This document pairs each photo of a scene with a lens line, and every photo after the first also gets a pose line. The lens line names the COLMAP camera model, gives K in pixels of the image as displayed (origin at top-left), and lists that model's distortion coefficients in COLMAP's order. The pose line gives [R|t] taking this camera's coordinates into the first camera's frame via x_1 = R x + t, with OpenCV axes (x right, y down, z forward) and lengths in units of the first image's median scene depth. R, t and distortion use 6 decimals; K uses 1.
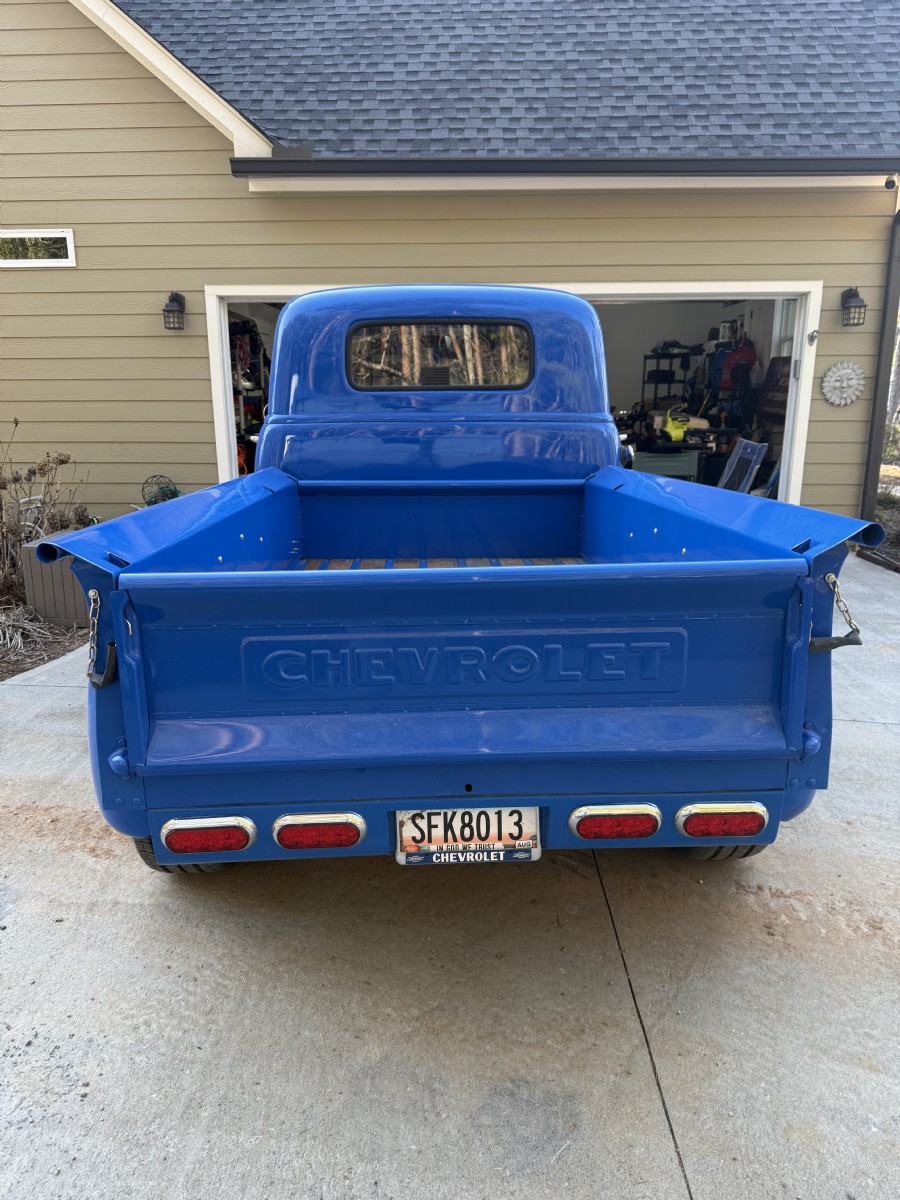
lens RADIAL K [[832.9, 0, 447.7], [0, 832.9, 603.2], [0, 0, 1]] dist [0.005370, -0.006947]
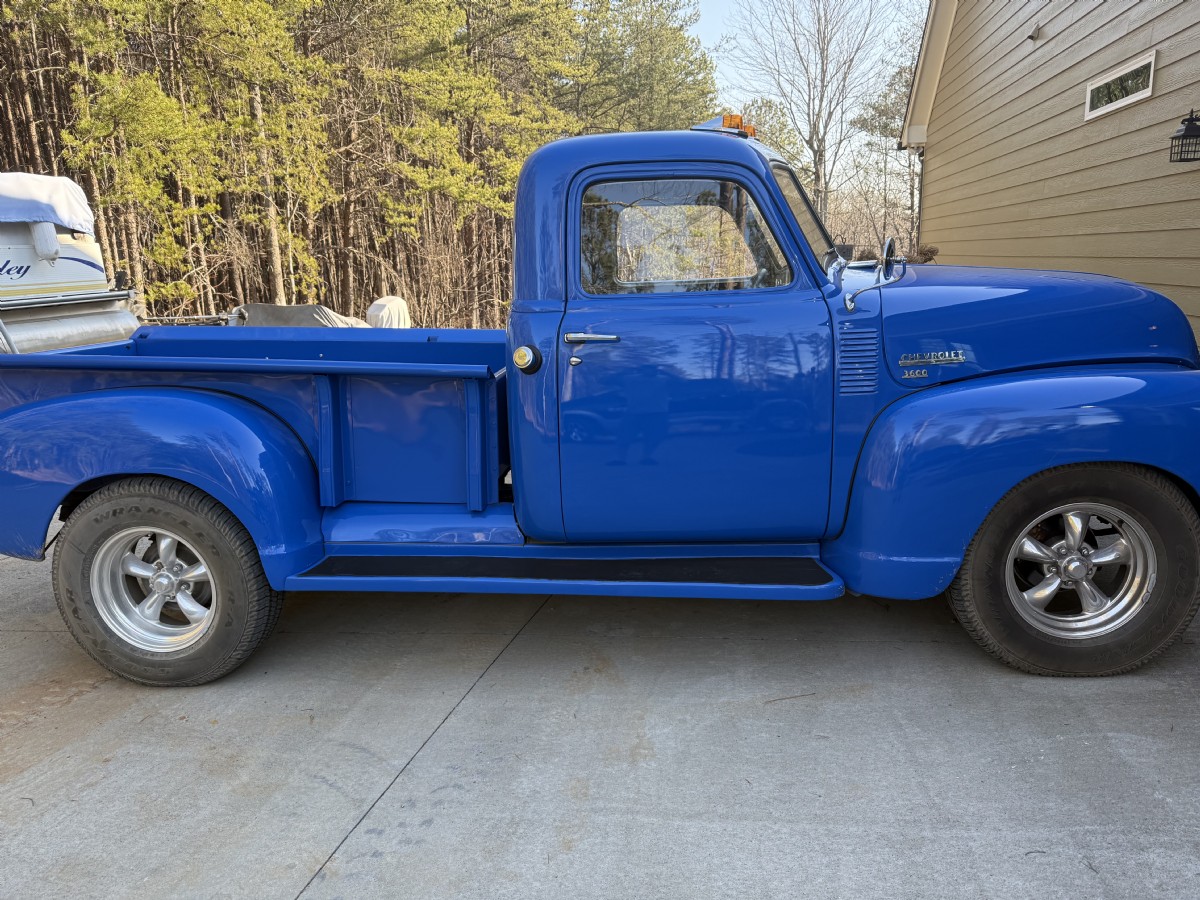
lens RADIAL K [[832.9, 0, 601.1], [0, 832.9, 449.0], [0, 0, 1]] dist [0.005370, -0.006947]
pose [[-0.154674, 0.212916, -0.964750, 0.504508], [-0.207887, 0.947625, 0.242466, -0.162875], [0.965846, 0.238062, -0.102311, 0.650242]]
